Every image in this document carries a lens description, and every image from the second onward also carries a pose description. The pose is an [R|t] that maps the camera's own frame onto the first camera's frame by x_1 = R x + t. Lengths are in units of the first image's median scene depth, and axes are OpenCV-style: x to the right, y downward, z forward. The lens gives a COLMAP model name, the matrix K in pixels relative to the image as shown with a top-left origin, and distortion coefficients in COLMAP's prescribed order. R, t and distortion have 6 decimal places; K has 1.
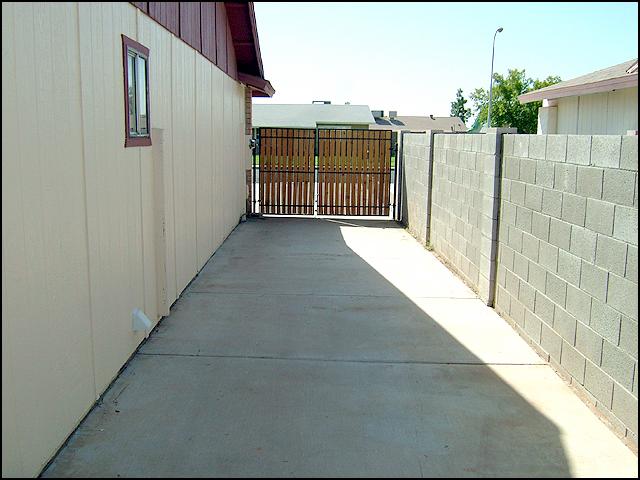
lens RADIAL K [[675.2, 0, 320.0], [0, 675.2, 240.0], [0, 0, 1]] dist [-0.012672, -0.012957]
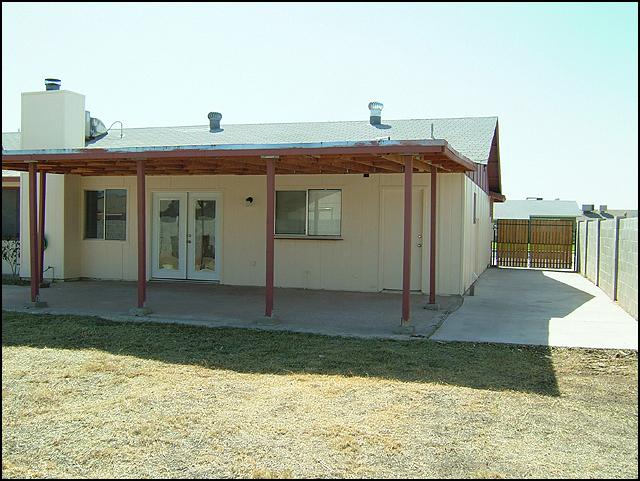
lens RADIAL K [[675.2, 0, 320.0], [0, 675.2, 240.5], [0, 0, 1]] dist [-0.012672, -0.012957]
pose [[0.953287, 0.017027, -0.301586, 0.004967], [-0.056879, 0.990669, -0.123857, 0.147501], [0.296663, 0.135225, 0.945360, -0.880020]]
